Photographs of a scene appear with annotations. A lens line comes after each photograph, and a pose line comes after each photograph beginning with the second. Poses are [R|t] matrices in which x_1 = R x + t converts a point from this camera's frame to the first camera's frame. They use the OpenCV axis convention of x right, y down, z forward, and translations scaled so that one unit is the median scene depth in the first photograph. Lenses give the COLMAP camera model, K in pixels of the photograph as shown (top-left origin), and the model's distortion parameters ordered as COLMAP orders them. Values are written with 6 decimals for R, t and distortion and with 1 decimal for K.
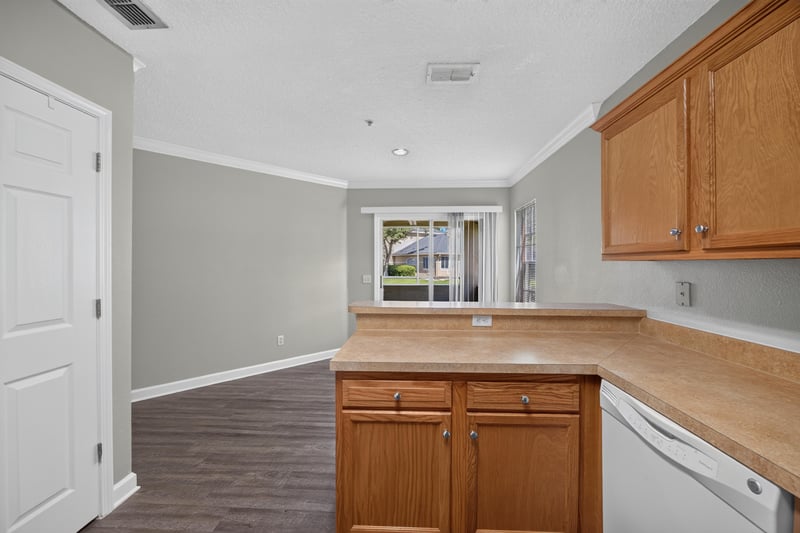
lens RADIAL K [[310.8, 0, 401.8], [0, 310.8, 264.3], [0, 0, 1]] dist [-0.001254, -0.000041]
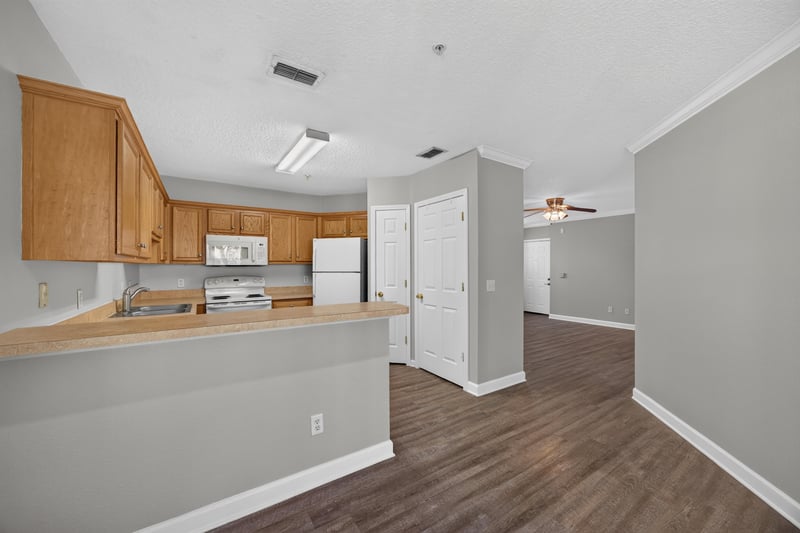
lens RADIAL K [[310.8, 0, 402.3], [0, 310.8, 264.9], [0, 0, 1]] dist [-0.001254, -0.000041]
pose [[-0.805591, 0.000136, -0.592471, 0.429053], [0.001285, 0.999998, -0.001517, -0.004651], [0.592470, -0.001984, -0.805590, 1.803388]]
